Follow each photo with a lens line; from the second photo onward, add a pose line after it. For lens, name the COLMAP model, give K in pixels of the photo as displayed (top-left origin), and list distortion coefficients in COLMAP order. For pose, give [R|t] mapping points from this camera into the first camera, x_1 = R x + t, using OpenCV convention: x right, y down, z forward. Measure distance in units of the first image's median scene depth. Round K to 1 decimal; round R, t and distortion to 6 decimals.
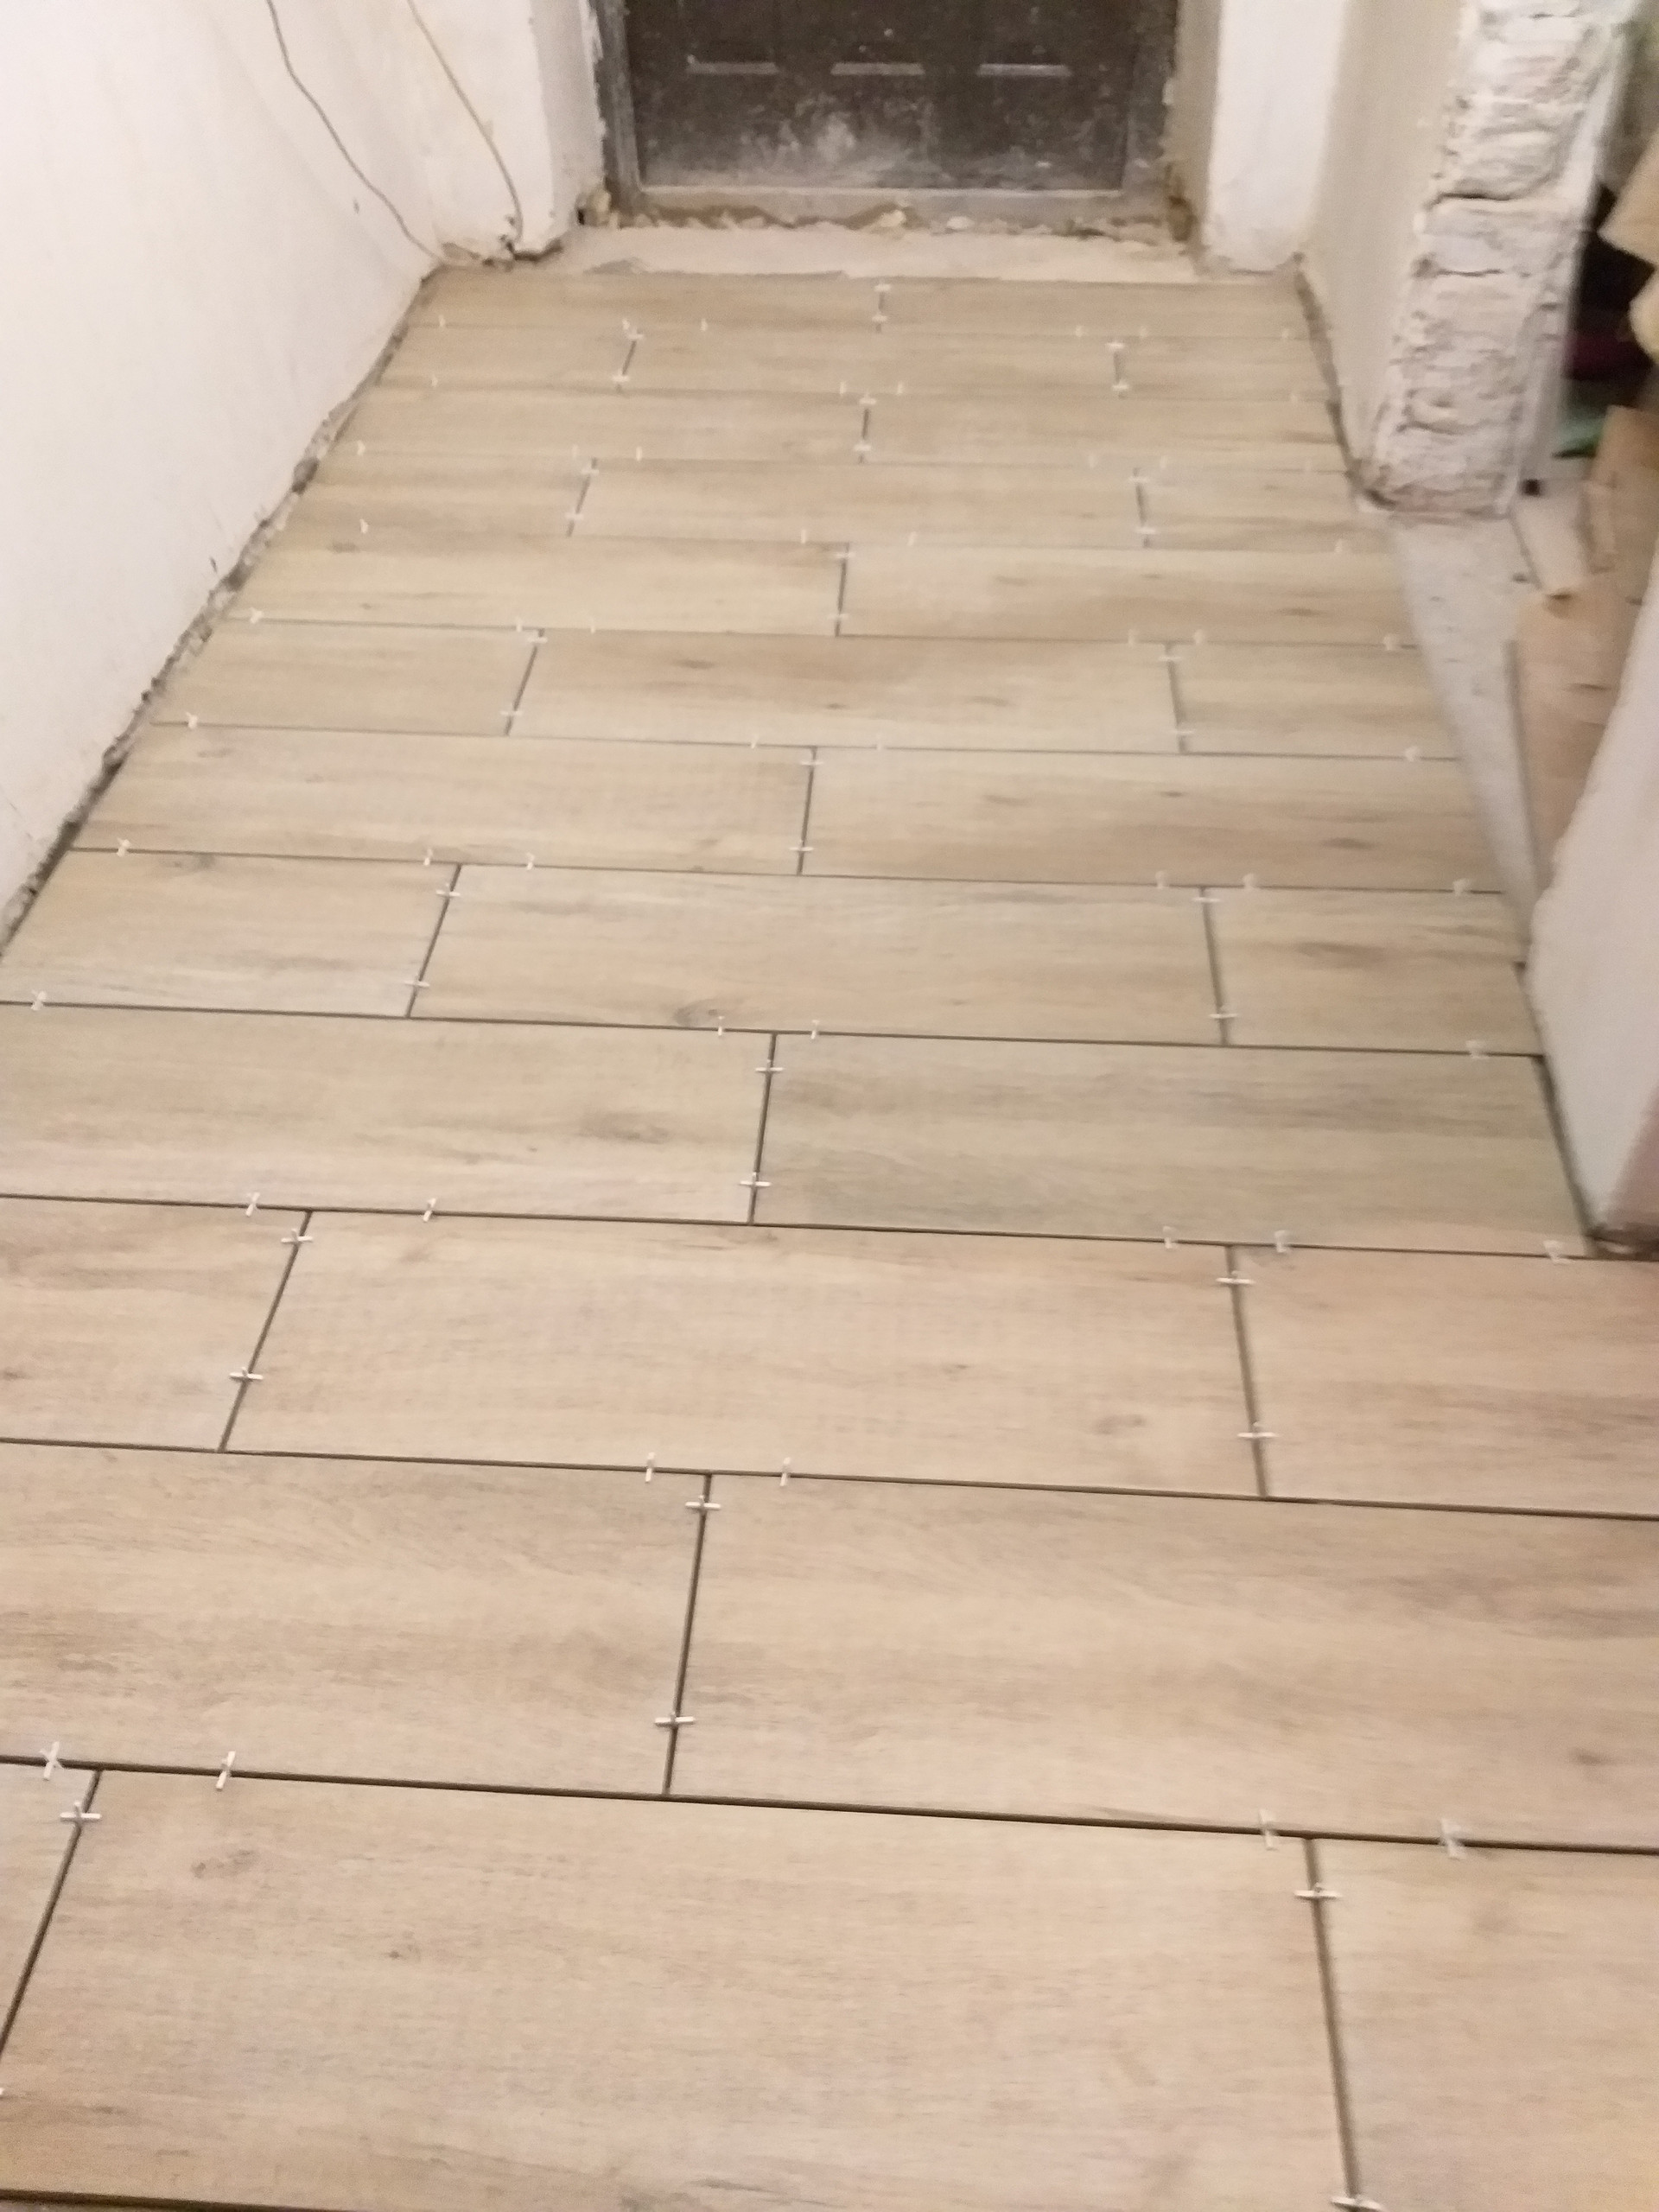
lens RADIAL K [[1776.4, 0, 816.9], [0, 1776.4, 1085.1], [0, 0, 1]] dist [0.063621, -0.115428]
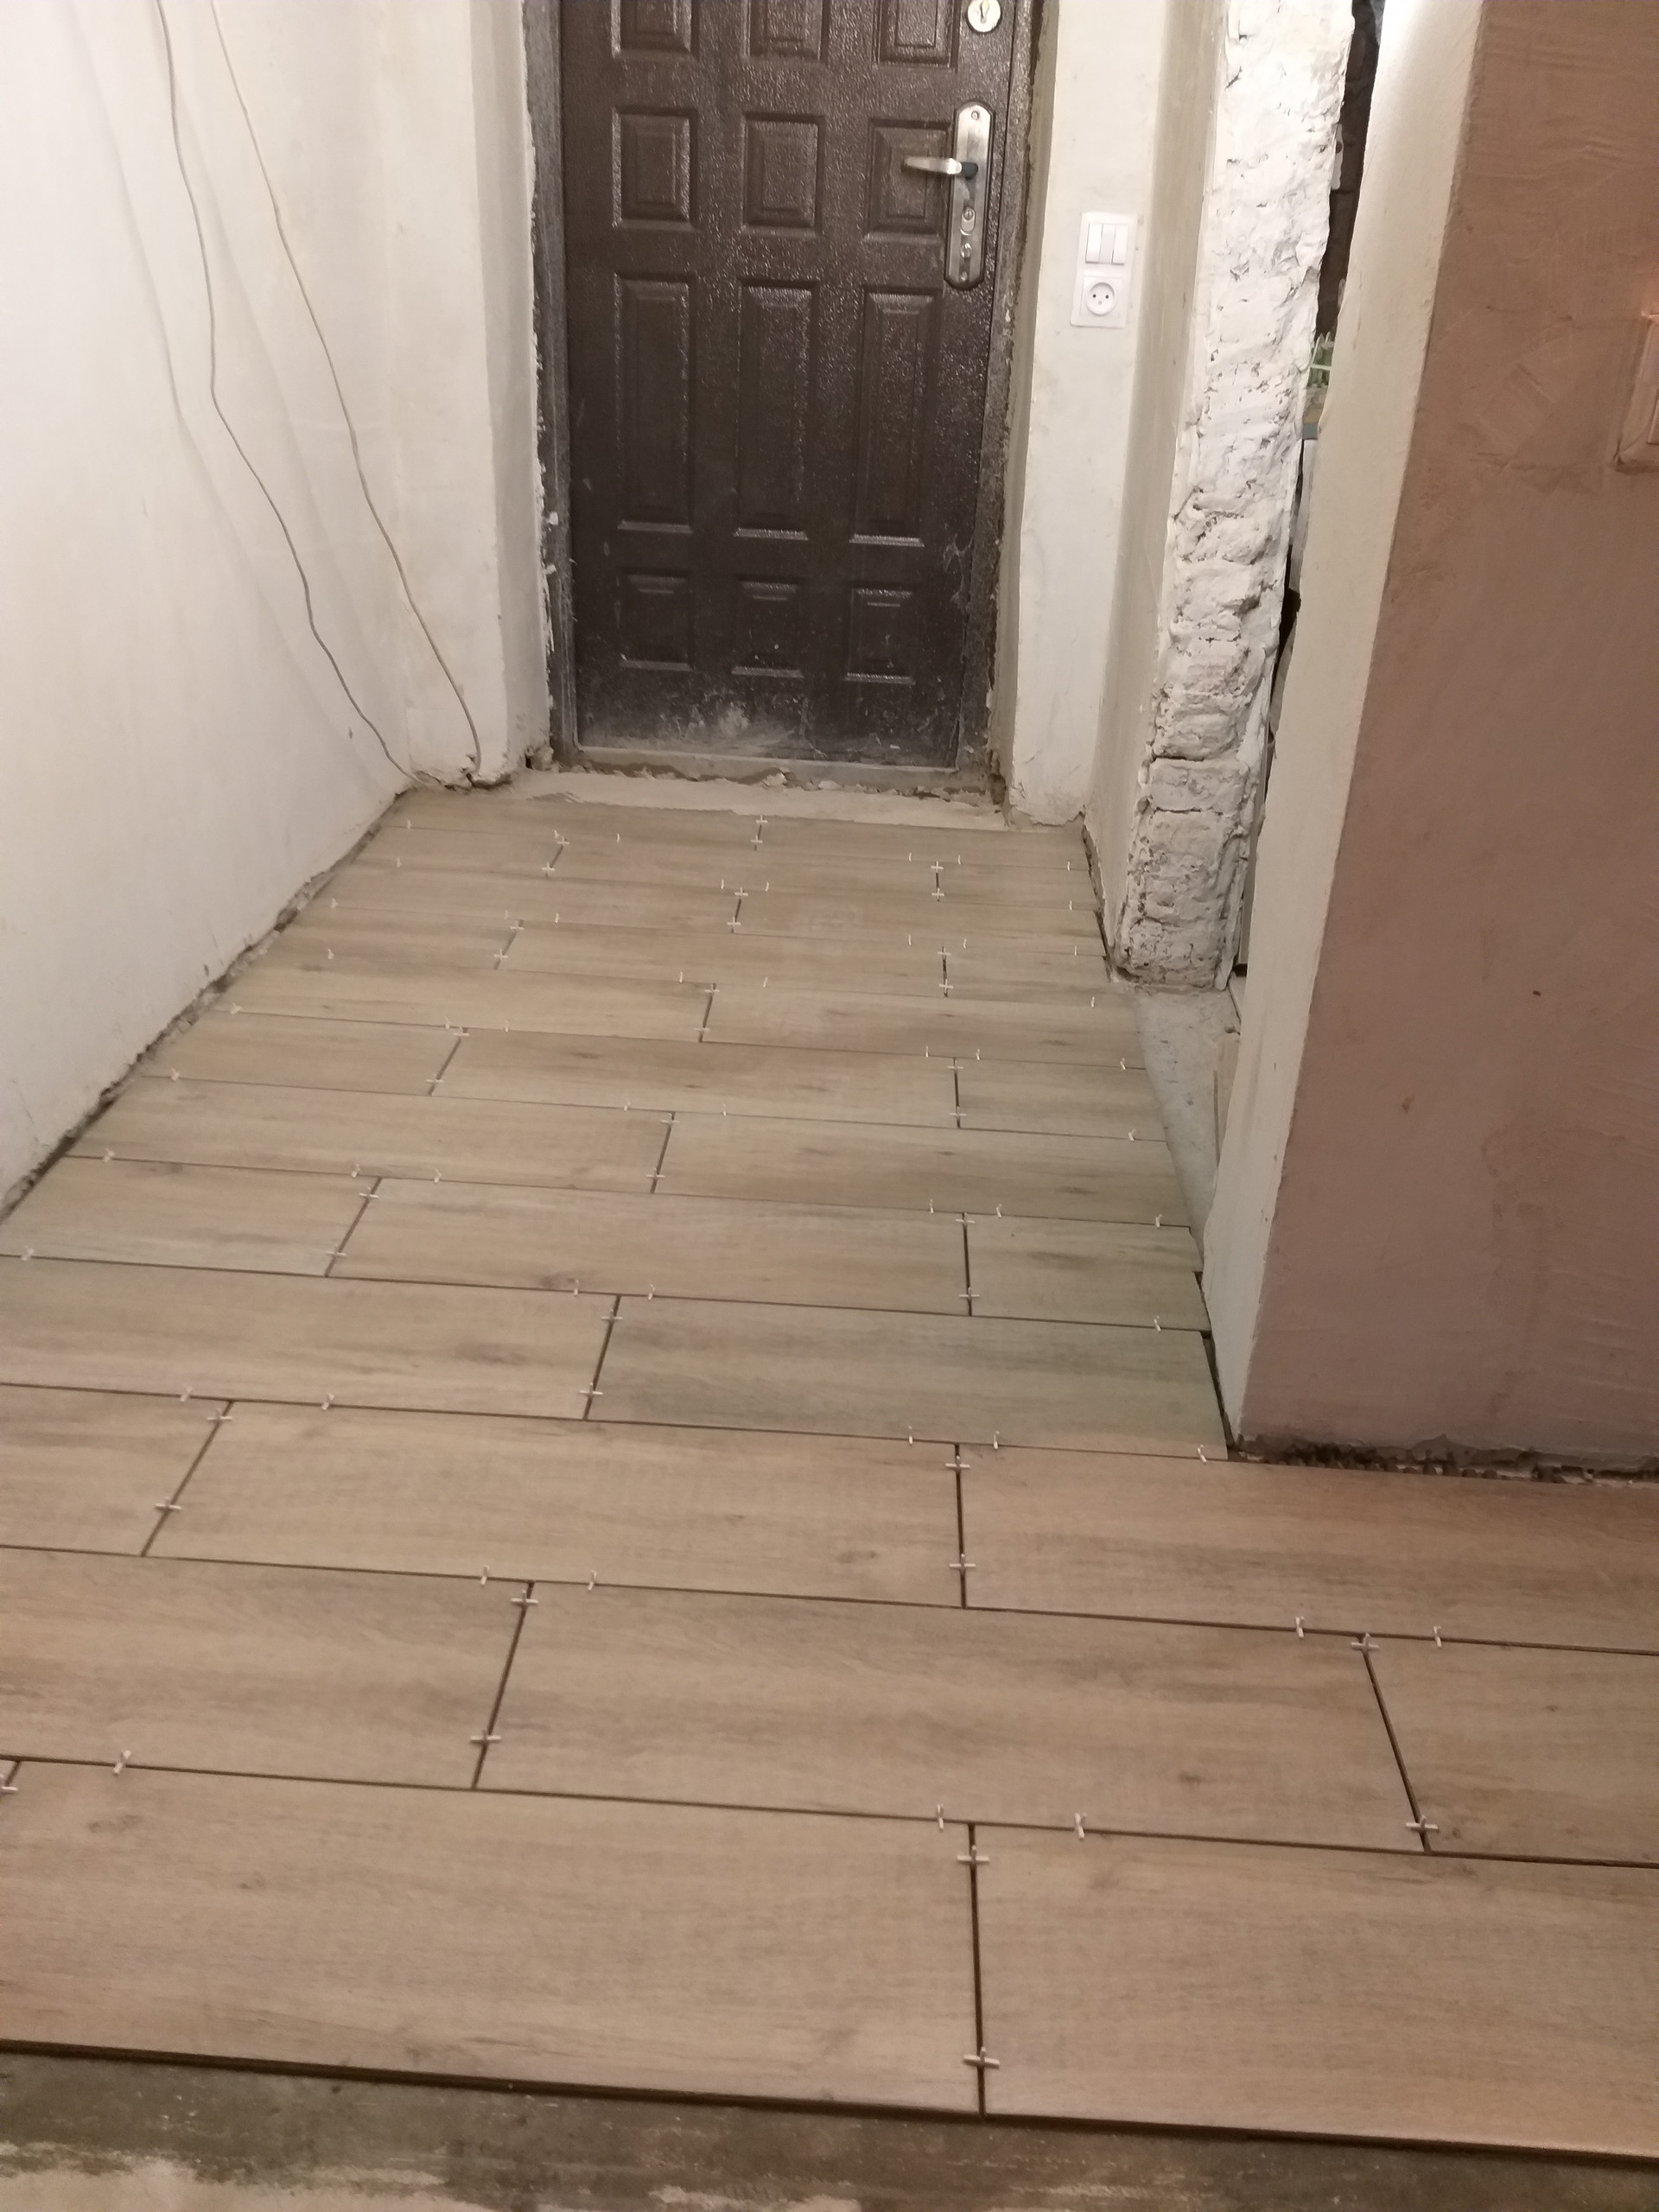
lens RADIAL K [[1776.4, 0, 830.5], [0, 1776.4, 1115.0], [0, 0, 1]] dist [0.063621, -0.115428]
pose [[0.997735, 0.047209, 0.047909, 0.063382], [-0.031047, 0.955122, -0.294583, 0.228592], [-0.059666, 0.292428, 0.954424, -0.273238]]
